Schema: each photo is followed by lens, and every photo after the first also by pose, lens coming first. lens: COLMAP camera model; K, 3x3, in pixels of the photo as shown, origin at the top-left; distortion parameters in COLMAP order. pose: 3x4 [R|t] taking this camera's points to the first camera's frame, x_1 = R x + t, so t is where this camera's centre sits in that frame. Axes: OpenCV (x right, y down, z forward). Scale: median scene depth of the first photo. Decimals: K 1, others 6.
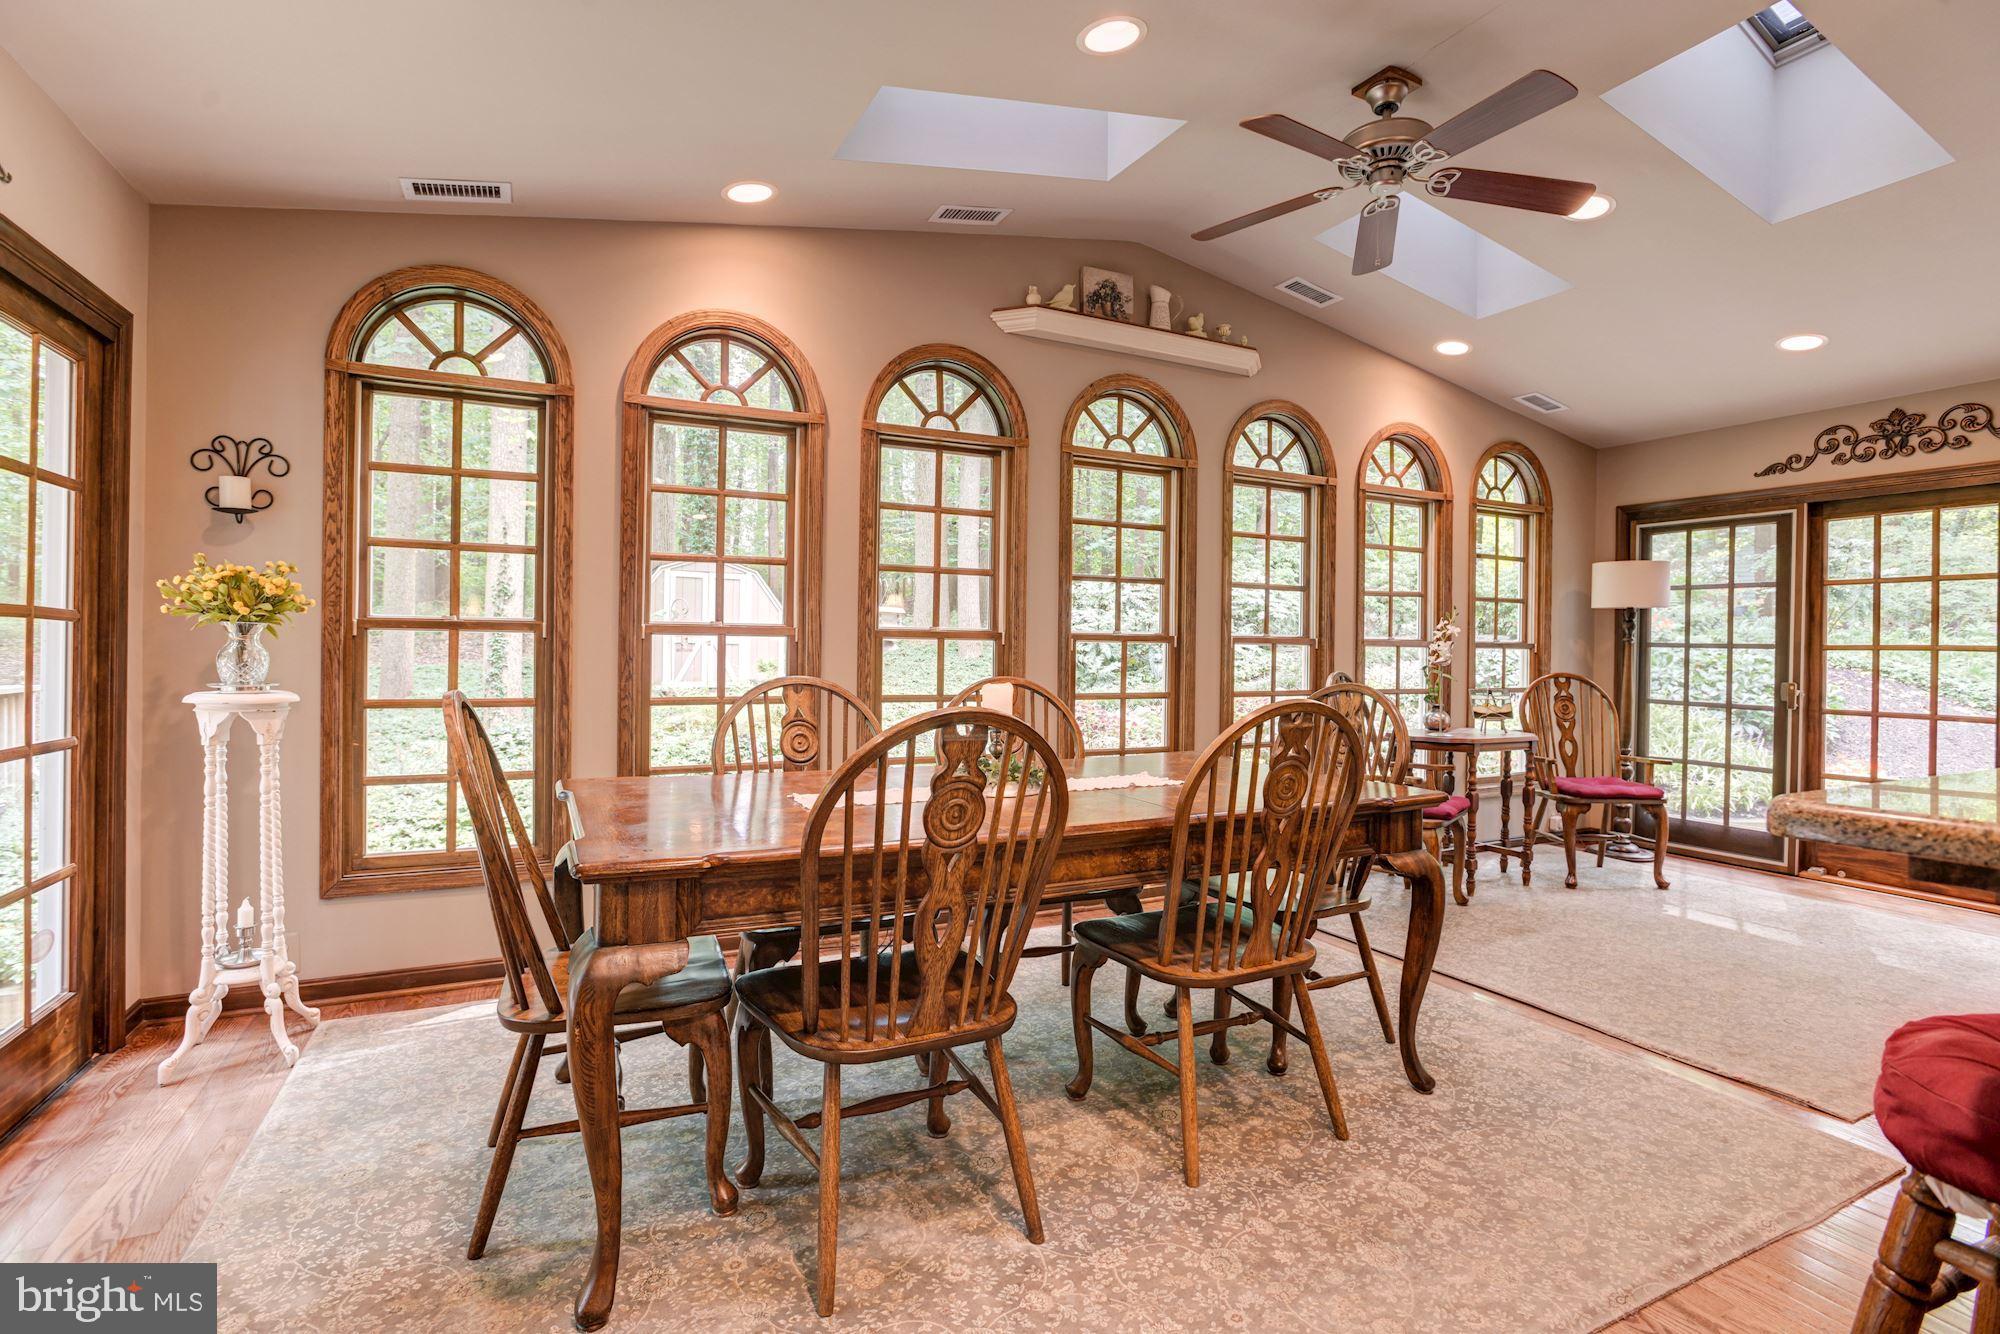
lens RADIAL K [[954.4, 0, 1003.0], [0, 954.4, 653.1], [0, 0, 1]] dist [-0.065179, 0.029037]
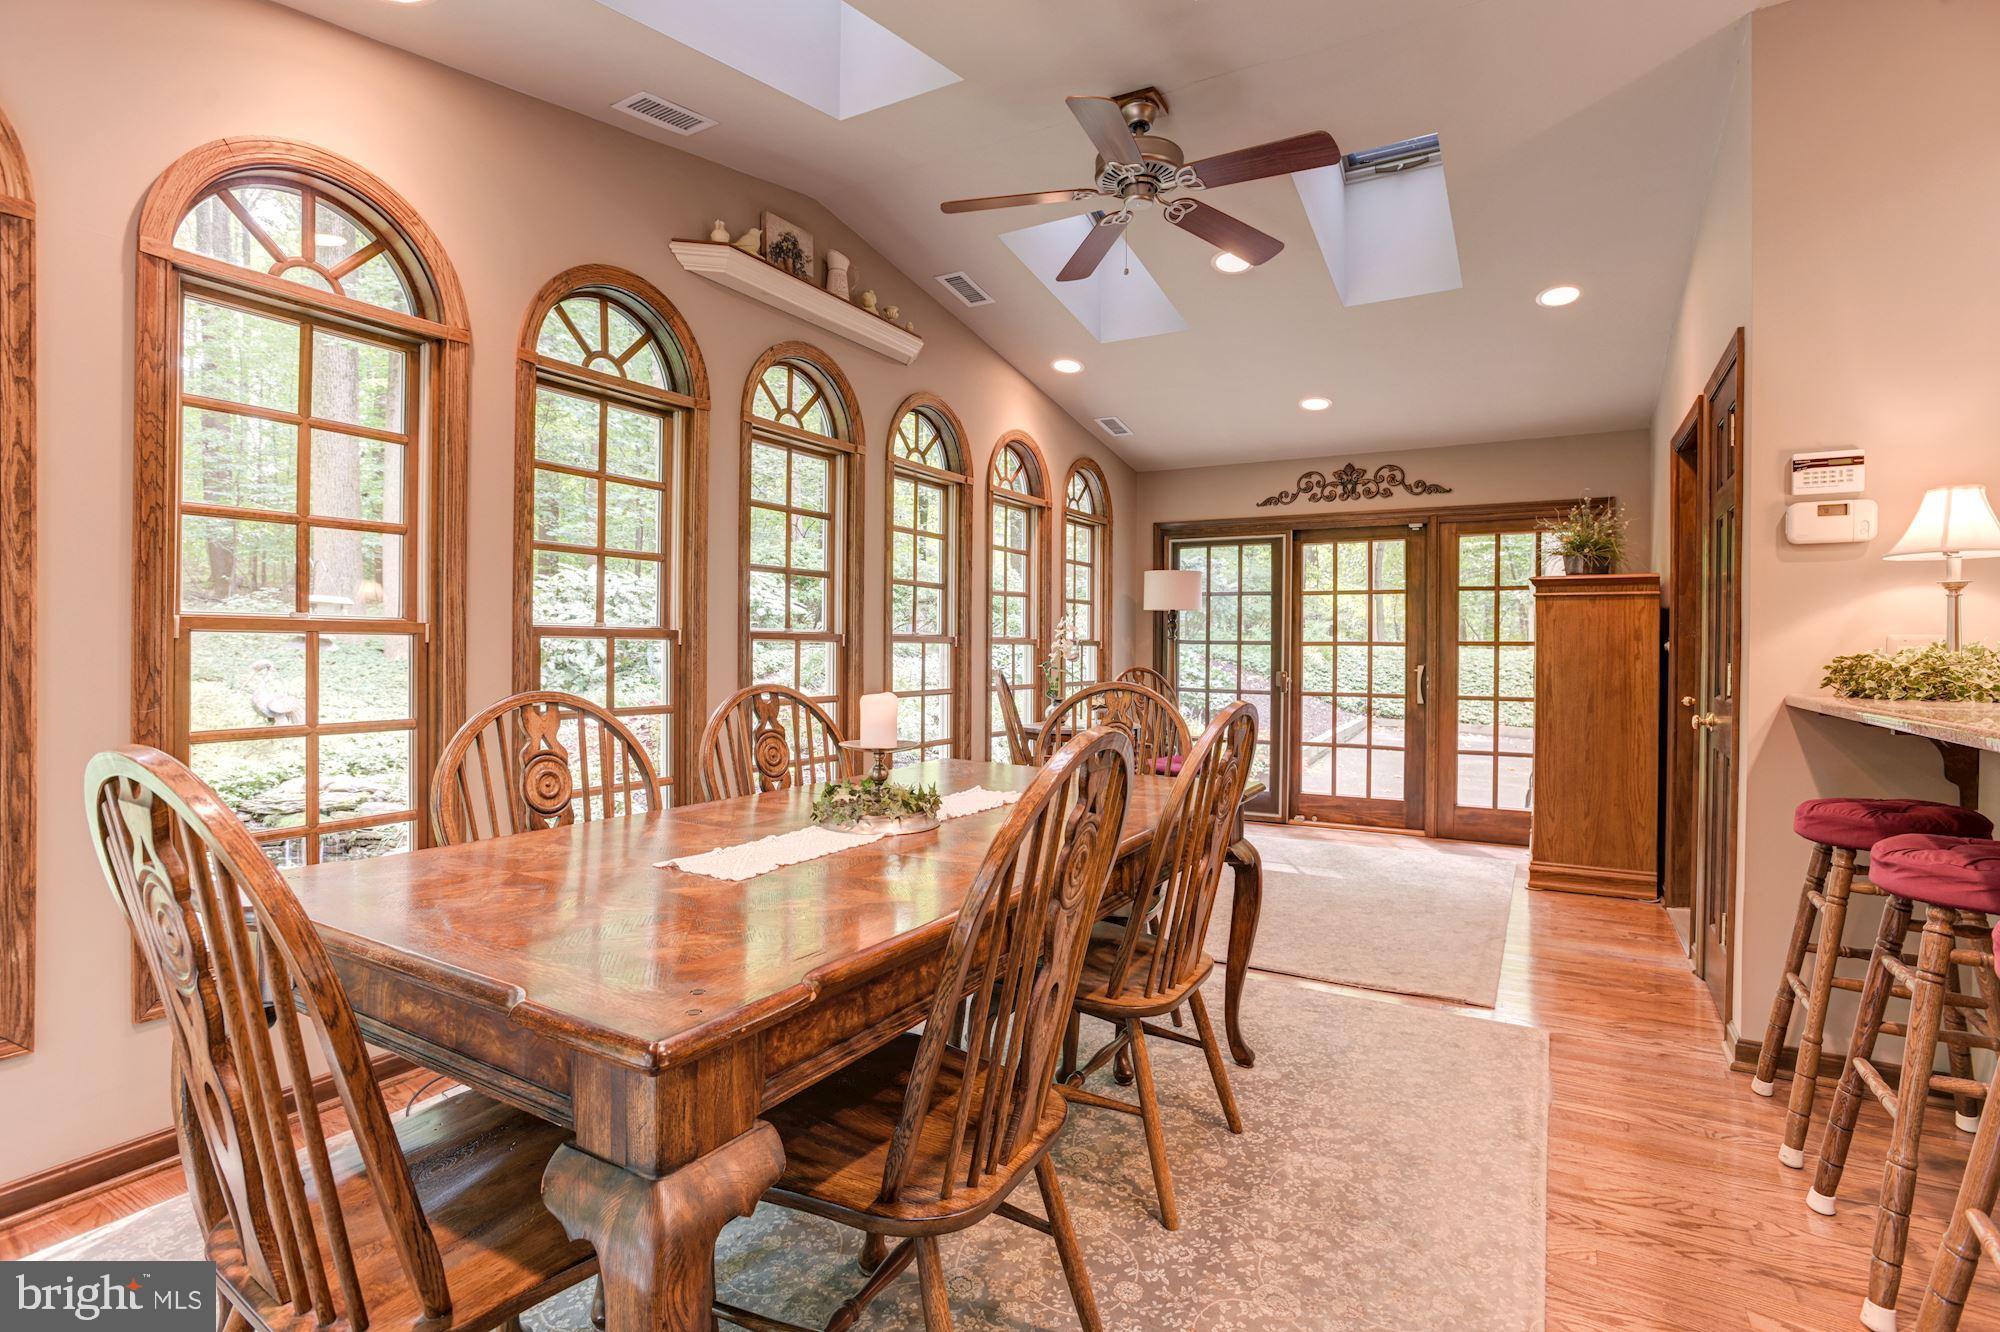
lens RADIAL K [[954.4, 0, 1003.0], [0, 954.4, 652.1], [0, 0, 1]] dist [-0.065179, 0.029037]
pose [[0.834553, -0.008335, 0.550865, -0.207338], [0.006745, 0.999965, 0.004911, -0.004185], [-0.550887, -0.000383, 0.834580, 0.148796]]
